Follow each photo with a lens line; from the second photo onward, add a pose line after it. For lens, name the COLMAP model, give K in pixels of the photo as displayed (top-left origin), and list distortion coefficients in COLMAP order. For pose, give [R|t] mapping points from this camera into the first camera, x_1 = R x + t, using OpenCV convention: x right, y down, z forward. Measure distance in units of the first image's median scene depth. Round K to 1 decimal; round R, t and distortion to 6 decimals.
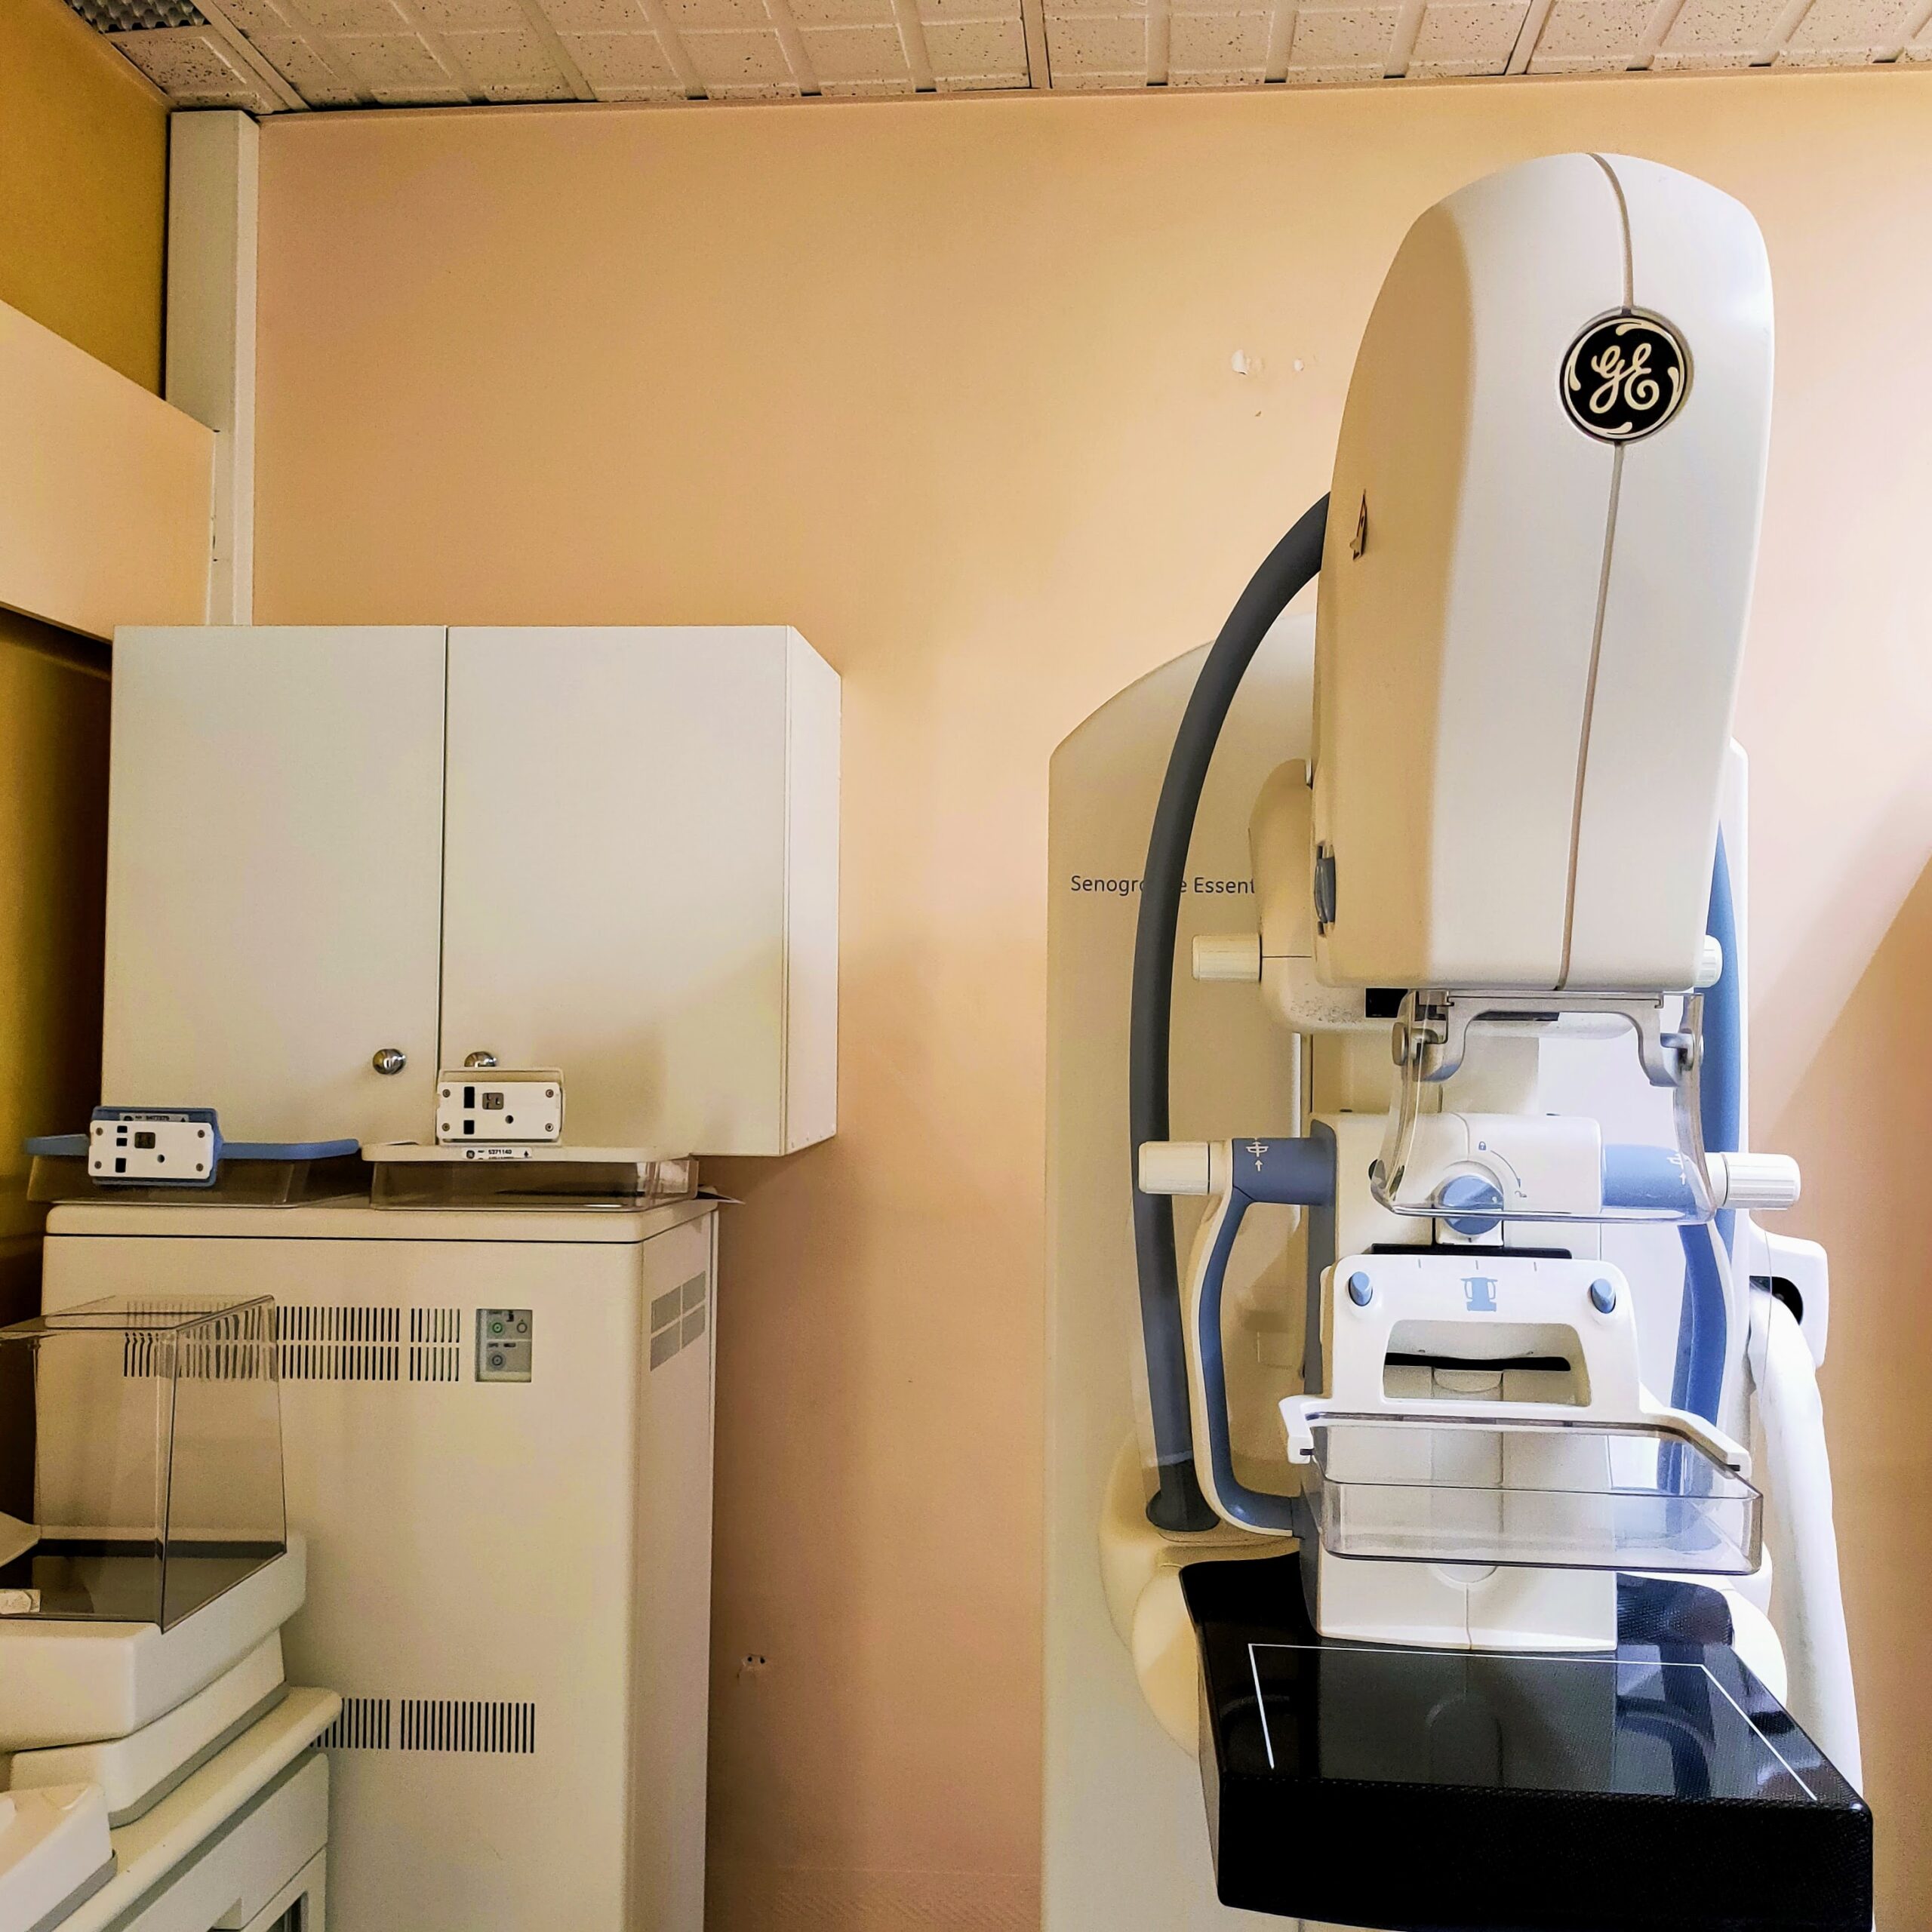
lens RADIAL K [[2017.0, 0, 966.0], [0, 2017.0, 966.0], [0, 0, 1]] dist [0.032189, 0.013395]
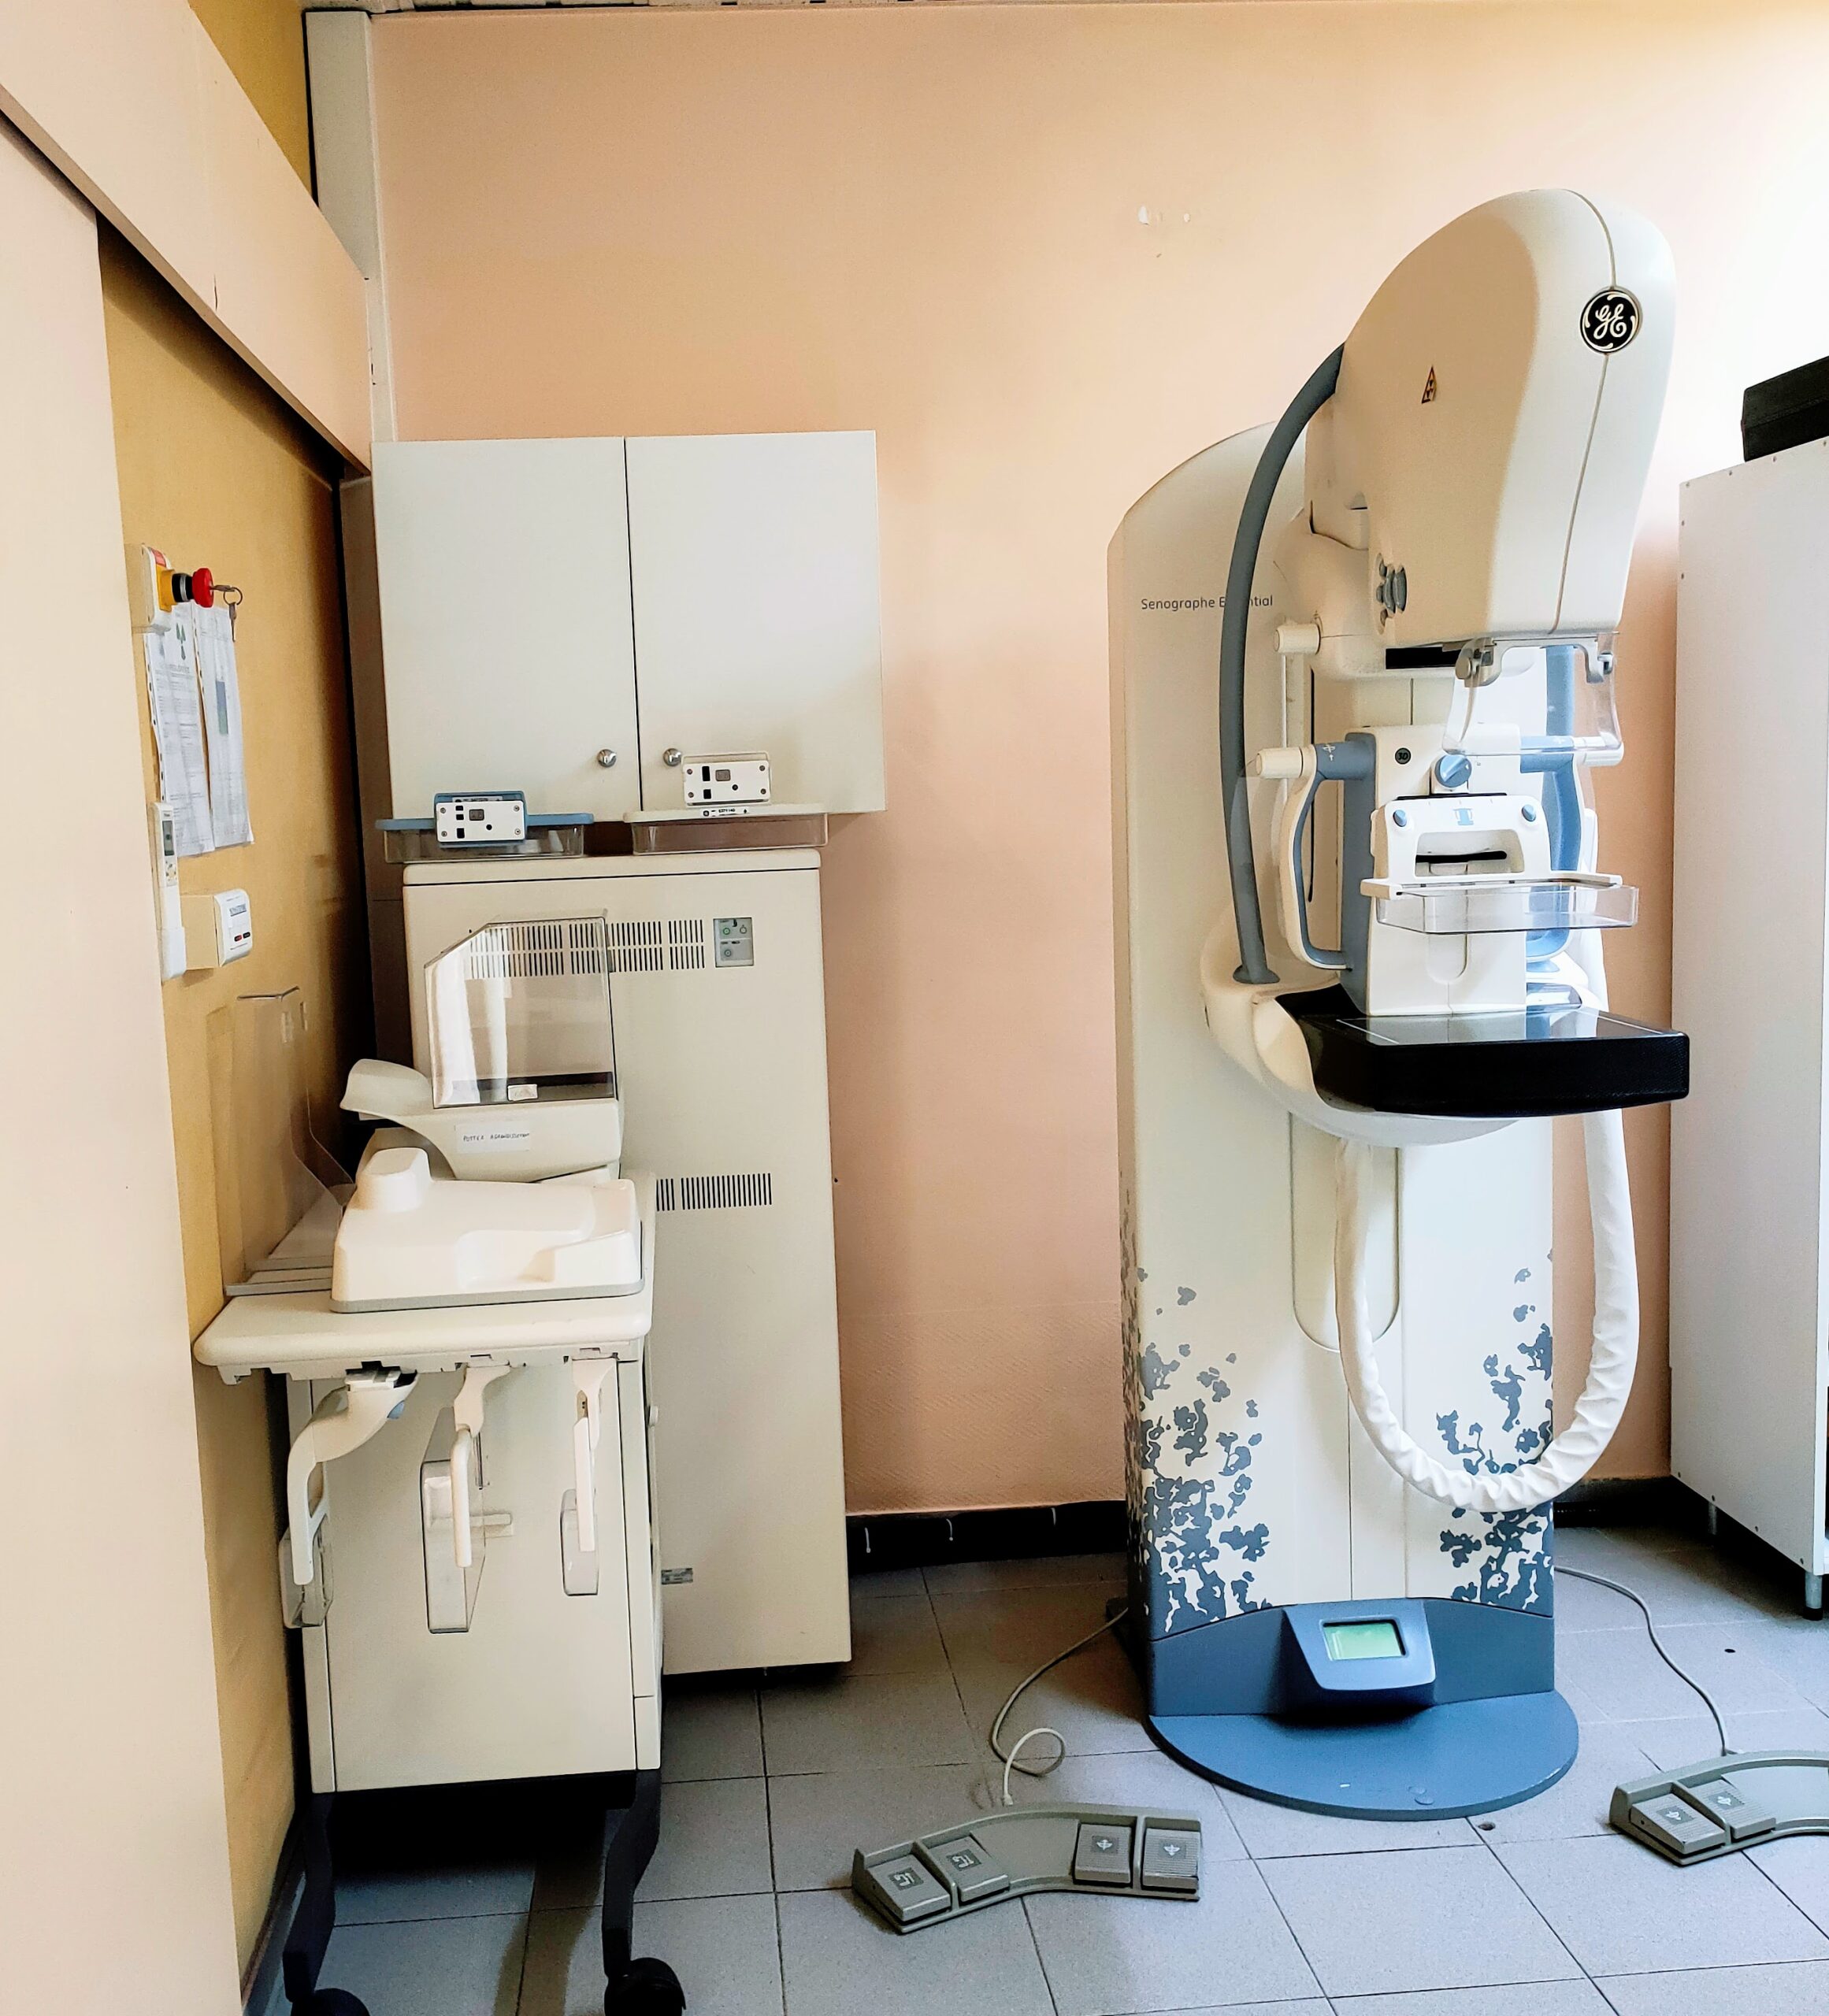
lens RADIAL K [[2056.5, 0, 816.8], [0, 2056.5, 1039.5], [0, 0, 1]] dist [0.099240, -0.173930]
pose [[0.987162, -0.066136, 0.145386, -0.396486], [0.044569, 0.988149, 0.146887, 0.039622], [-0.153377, -0.138522, 0.978410, -0.501340]]
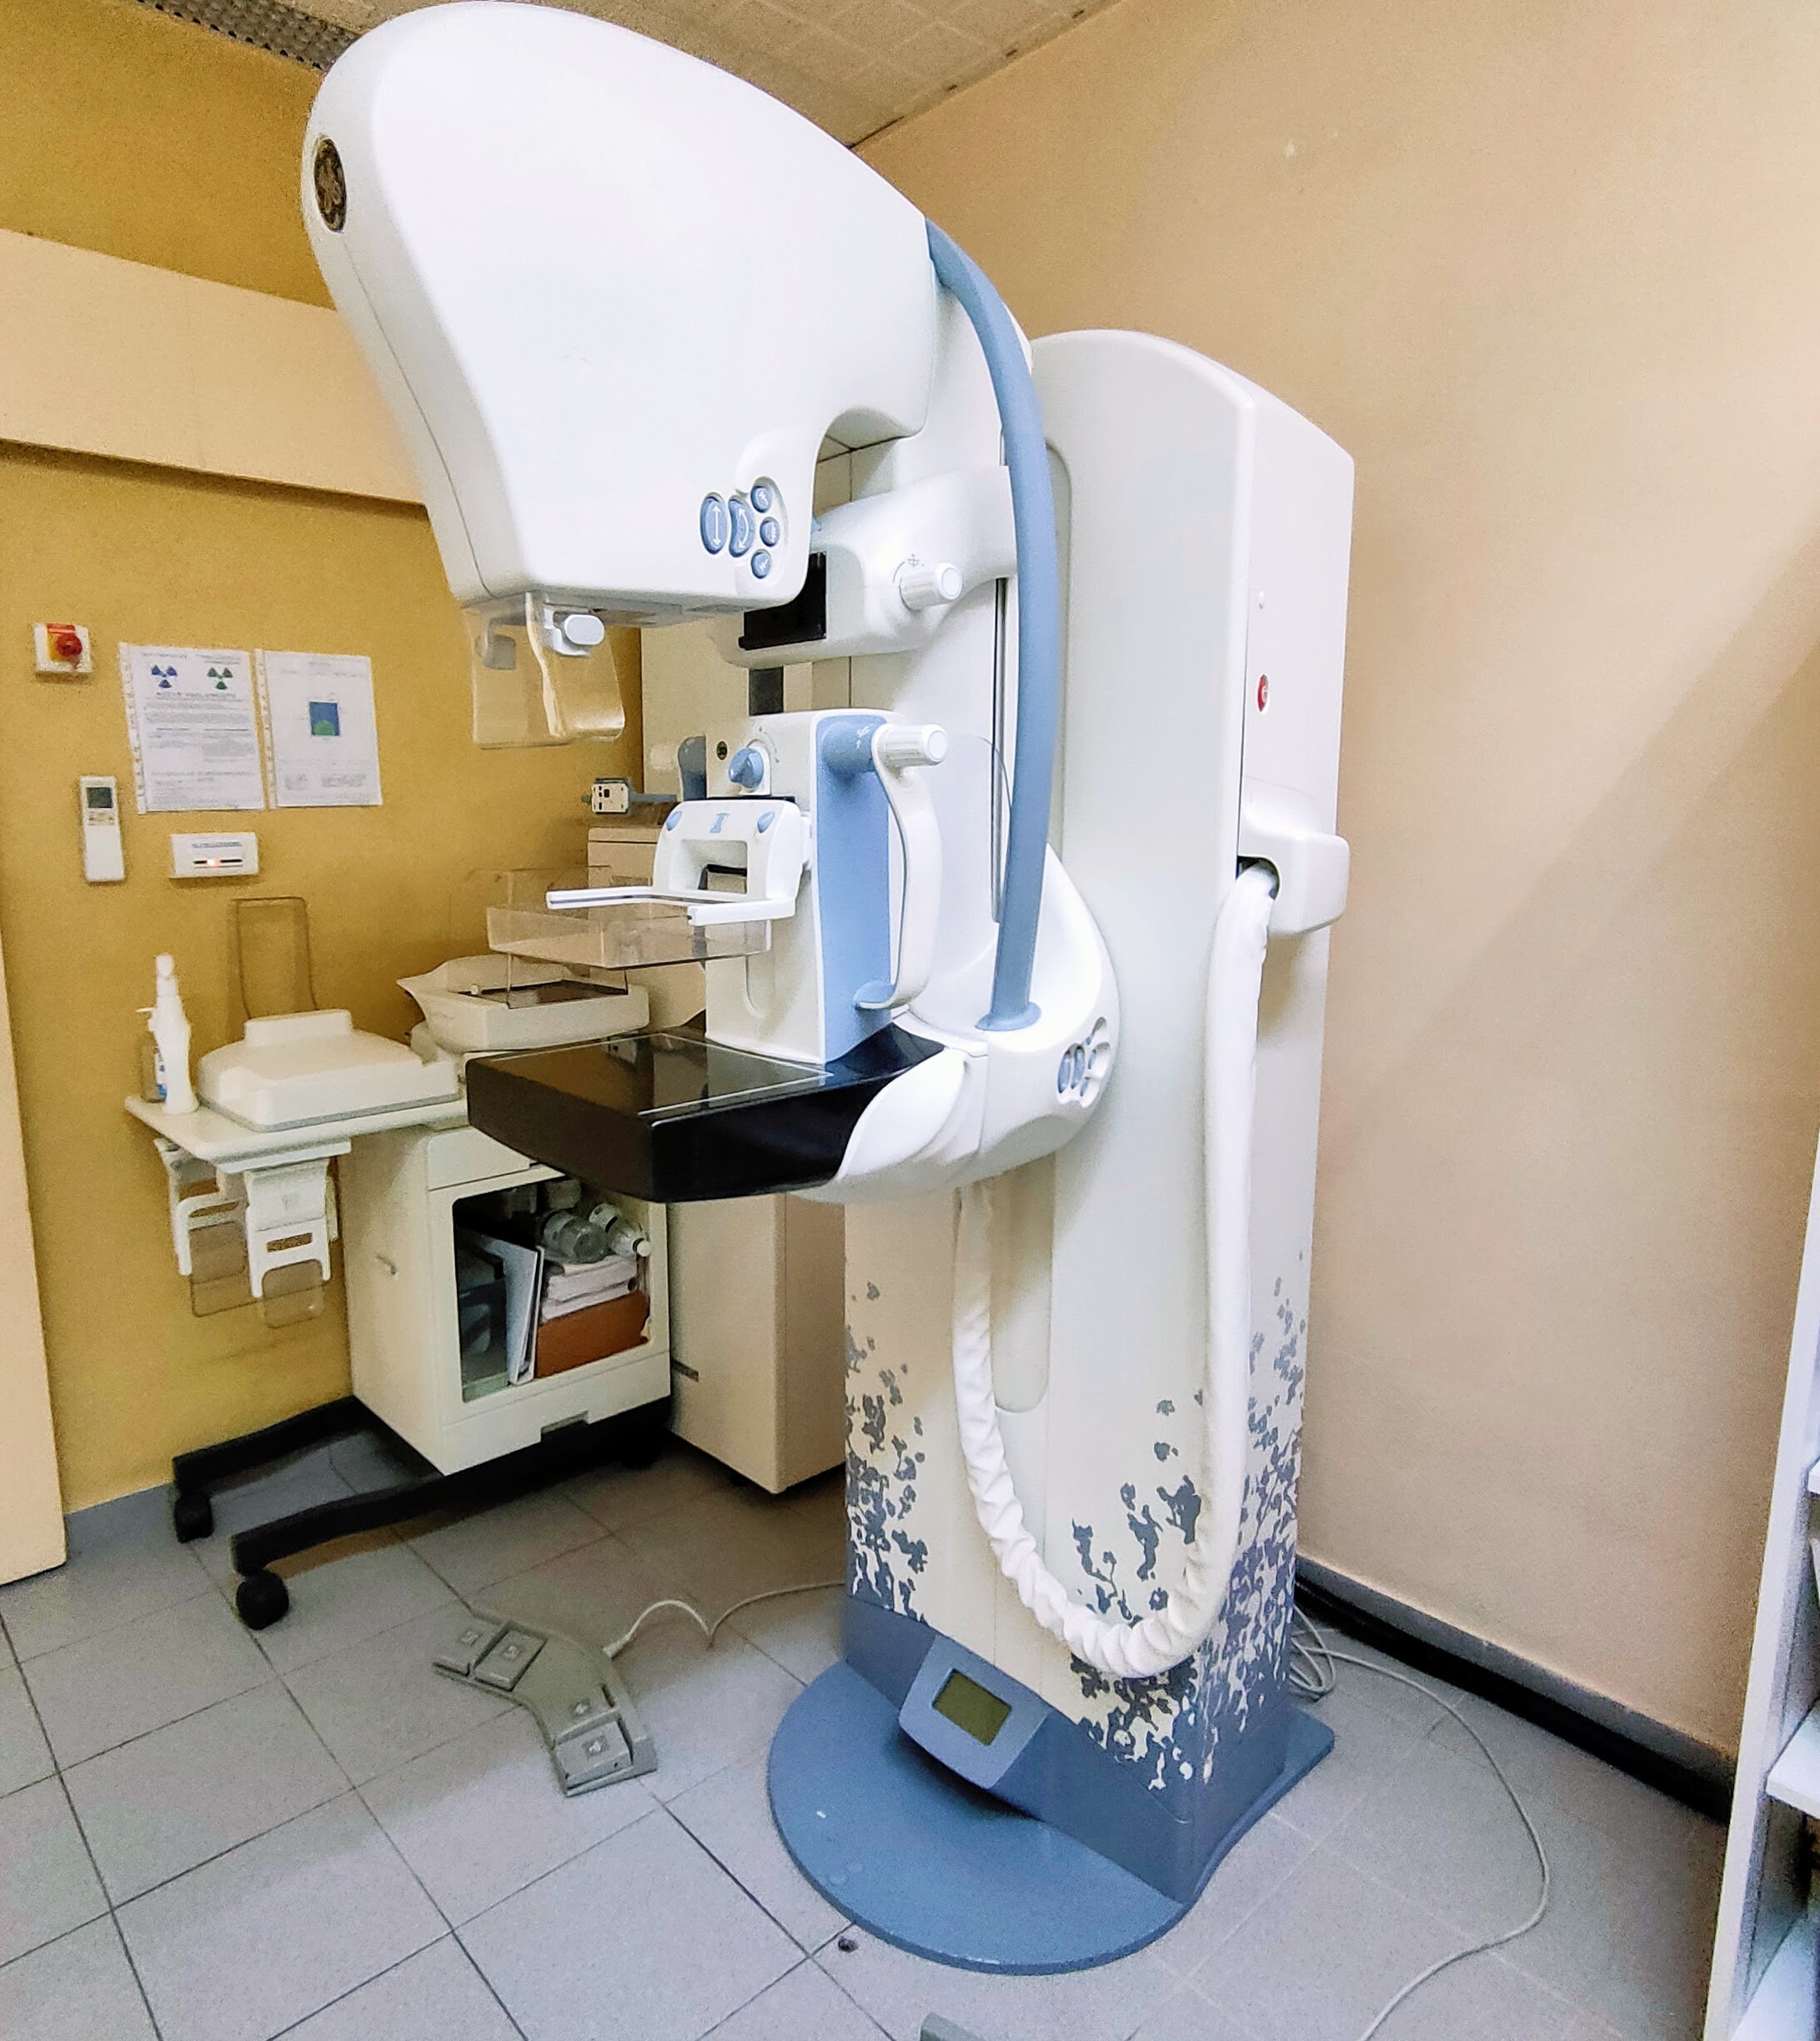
lens RADIAL K [[1291.4, 0, 803.4], [0, 1291.4, 1027.7], [0, 0, 1]] dist [0.025575, -0.041846]
pose [[0.705844, 0.105929, -0.700402, 0.664414], [0.029431, 0.983517, 0.178406, 0.092953], [0.707755, -0.146540, 0.691092, 0.223338]]
